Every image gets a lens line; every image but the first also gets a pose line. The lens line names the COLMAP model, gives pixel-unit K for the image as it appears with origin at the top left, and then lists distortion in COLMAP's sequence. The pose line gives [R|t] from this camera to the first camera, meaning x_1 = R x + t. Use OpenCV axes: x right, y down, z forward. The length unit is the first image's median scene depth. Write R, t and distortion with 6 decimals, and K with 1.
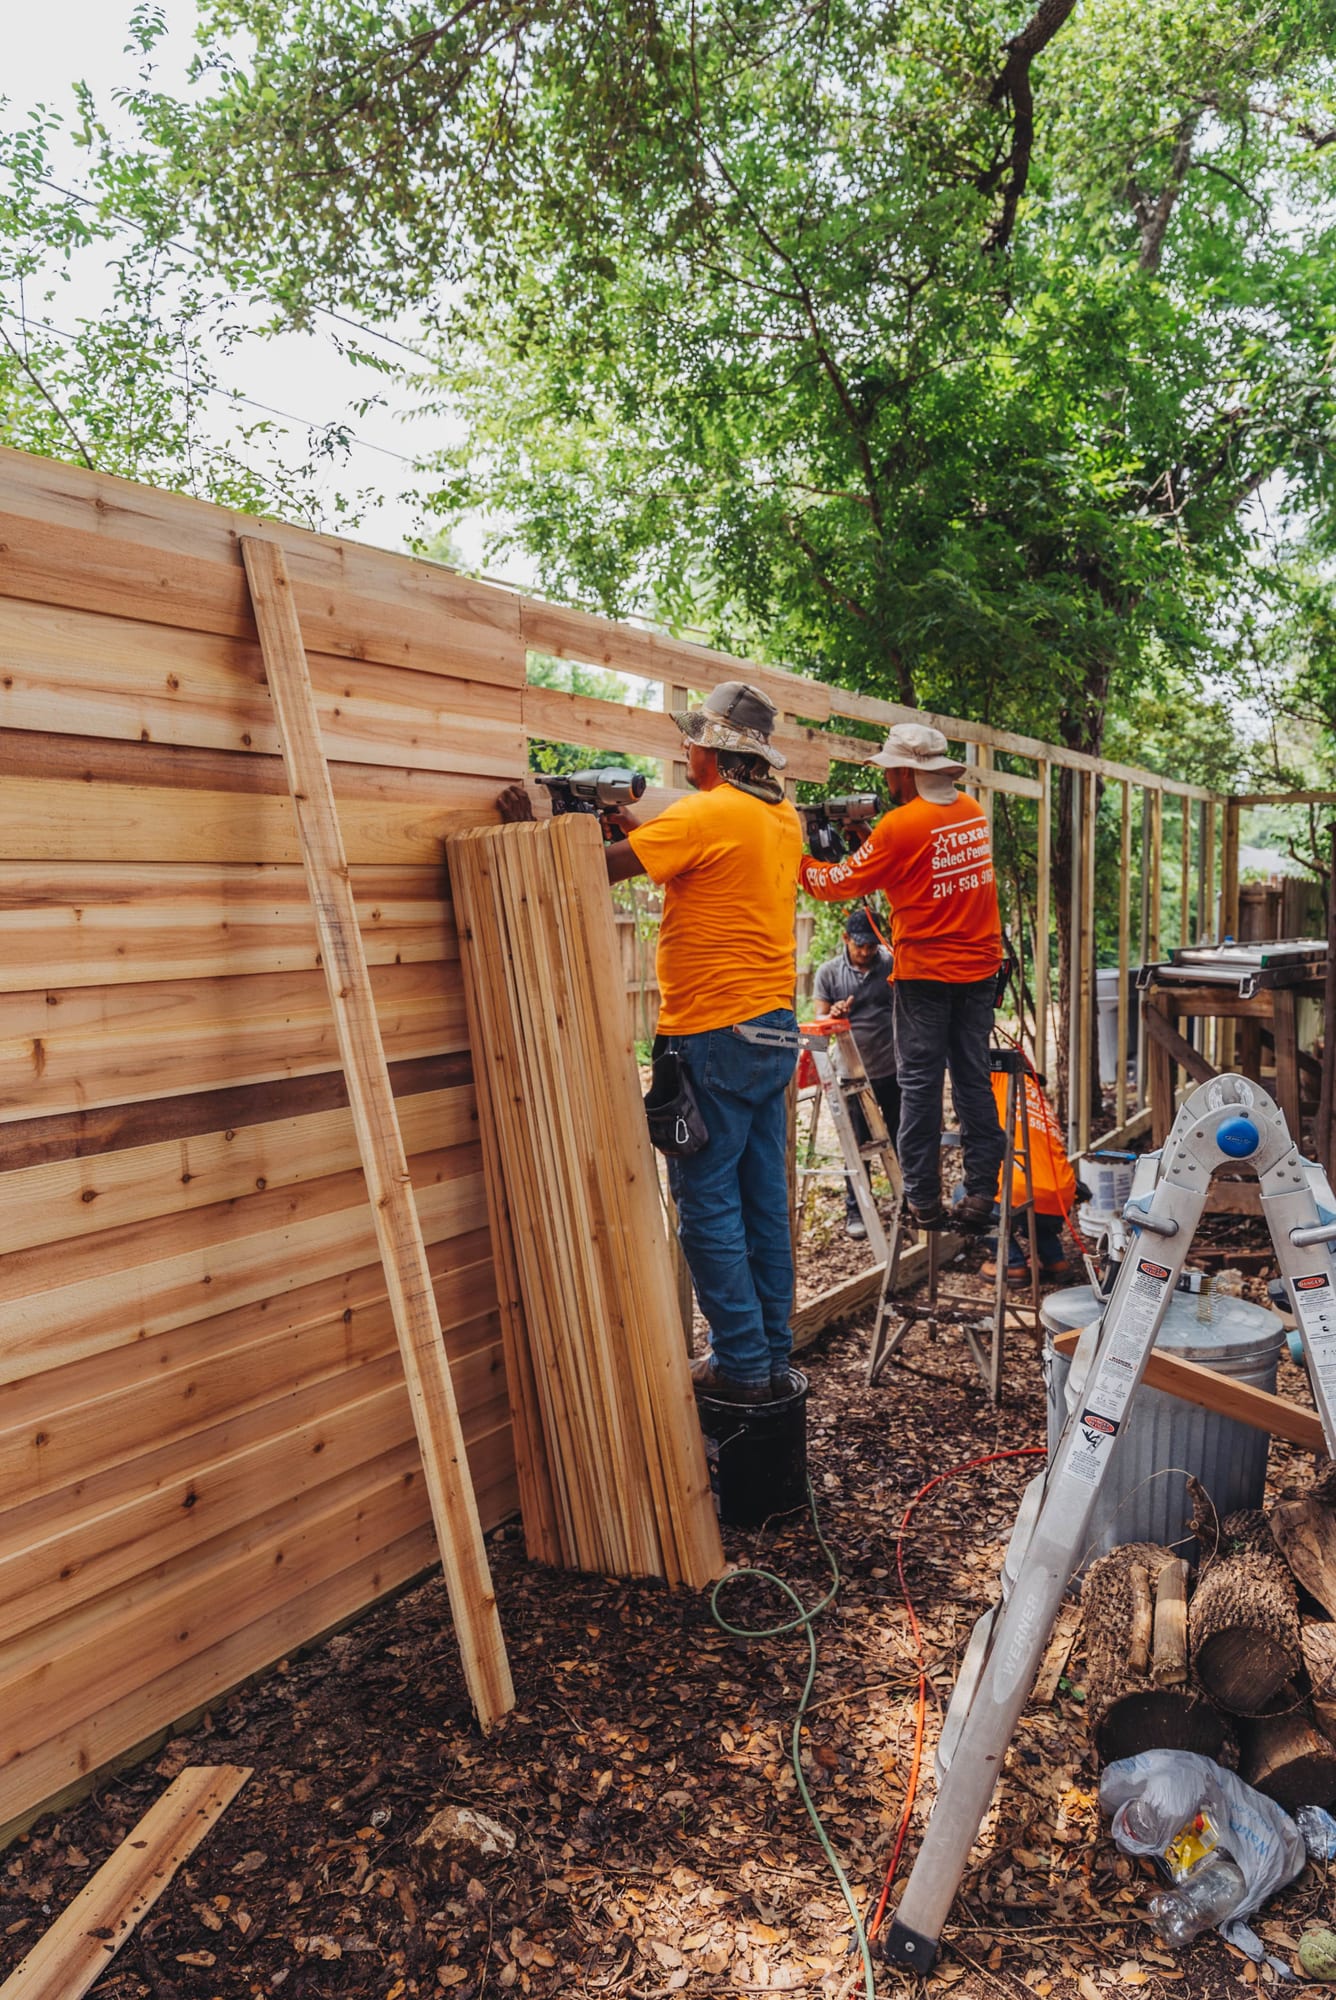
lens RADIAL K [[1287.6, 0, 668.0], [0, 1287.6, 1000.0], [0, 0, 1]] dist [-0.005389, -0.012530]
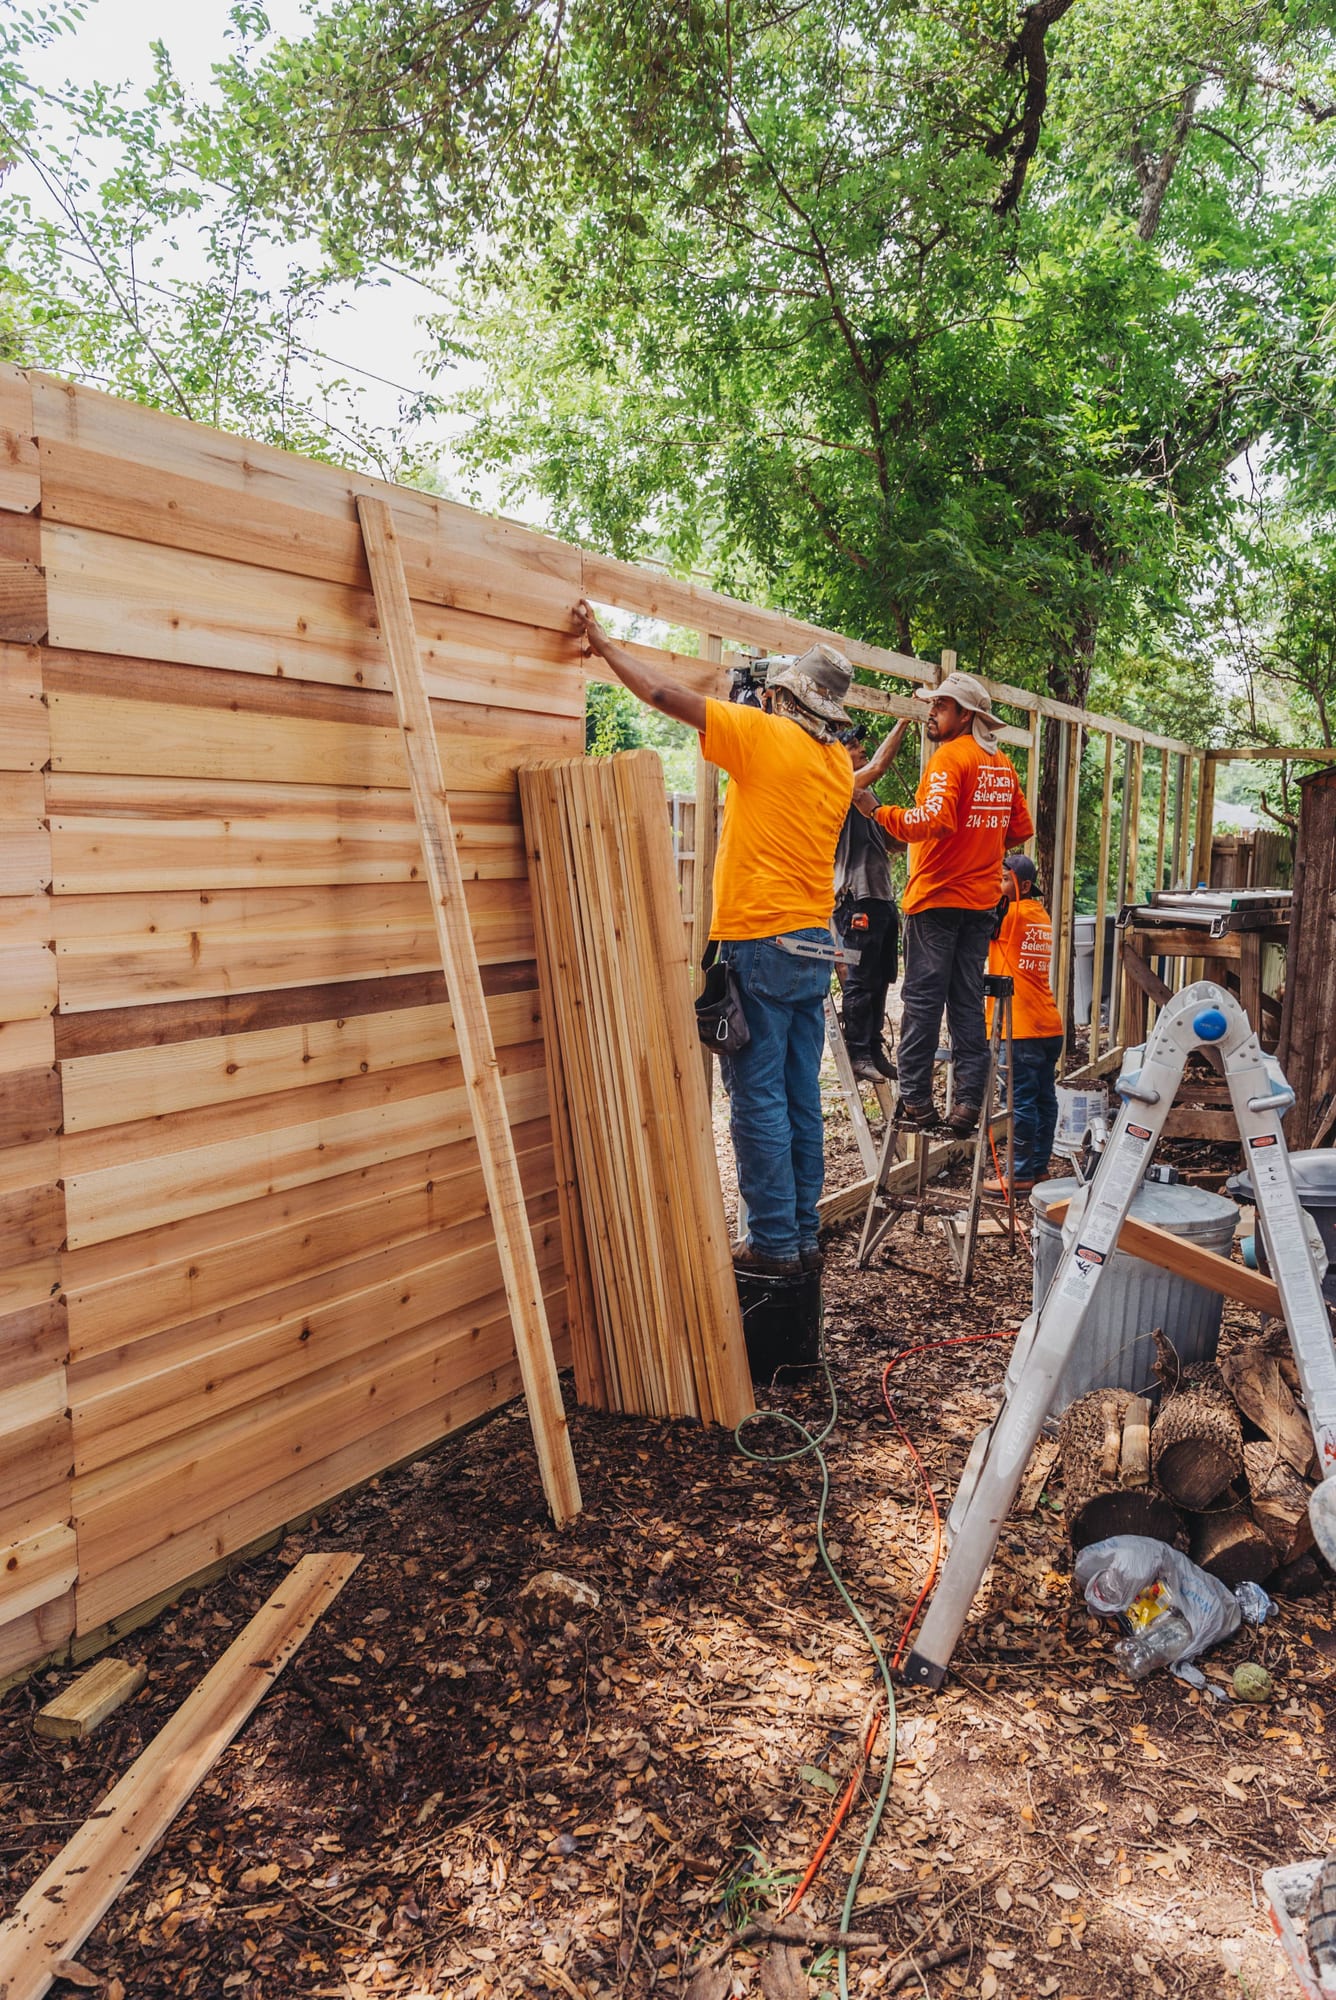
lens RADIAL K [[1287.6, 0, 668.0], [0, 1287.6, 1000.0], [0, 0, 1]] dist [-0.005389, -0.012530]
pose [[0.999496, 0.021678, 0.023201, -0.063331], [-0.022705, 0.998731, 0.044953, 0.021760], [-0.022197, -0.045457, 0.998720, -0.131845]]
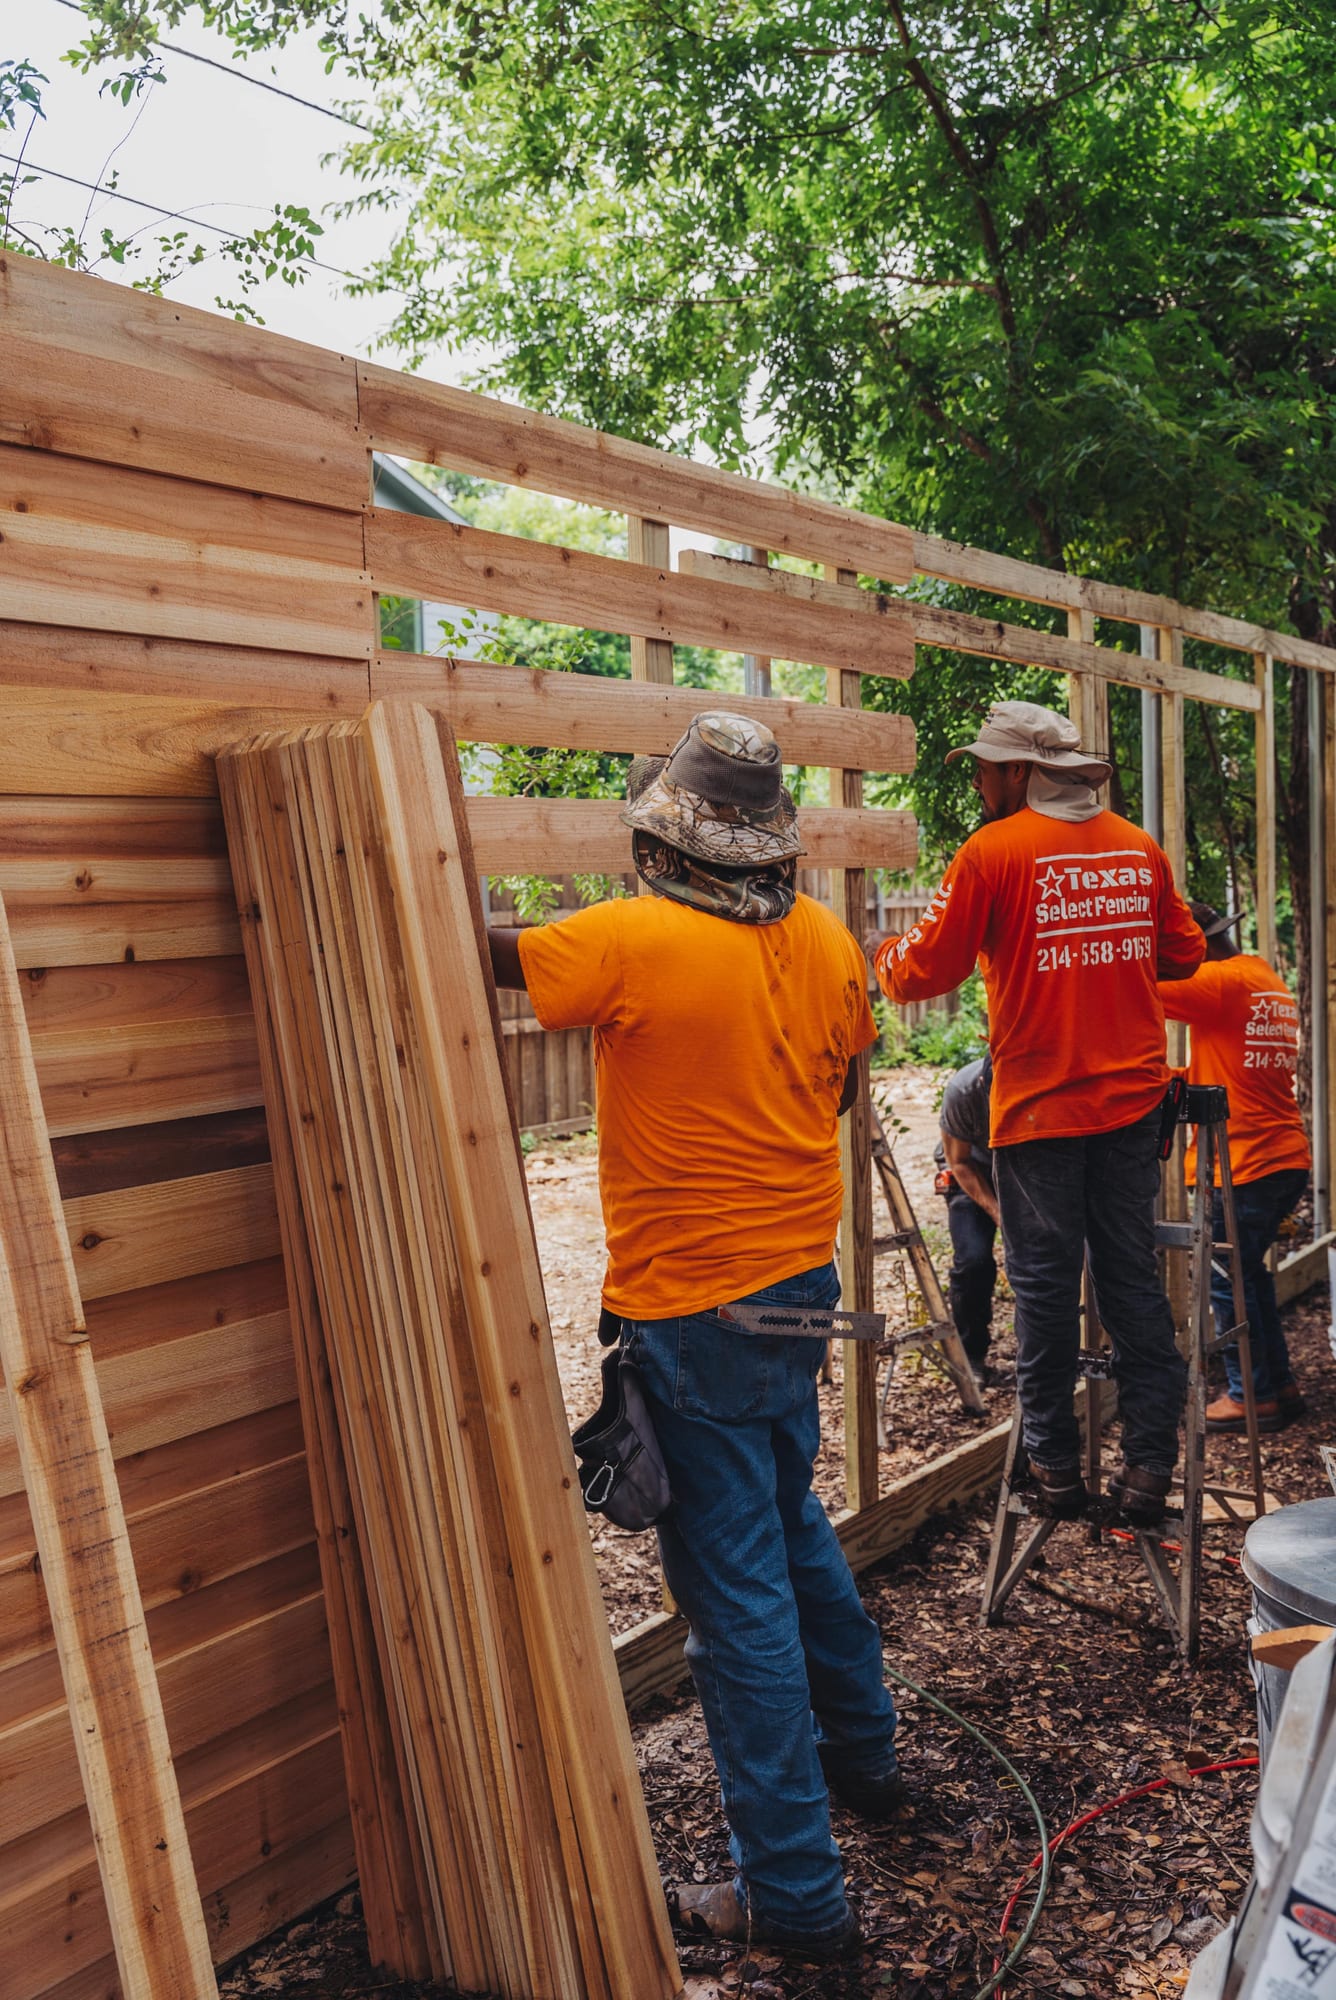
lens RADIAL K [[1671.7, 0, 659.8], [0, 1671.7, 1013.0], [0, 0, 1]] dist [0.010066, -0.063588]
pose [[0.997014, -0.018302, -0.075023, 0.089874], [0.017759, 0.999811, -0.007904, 0.005366], [0.075153, 0.006548, 0.997151, 0.238662]]
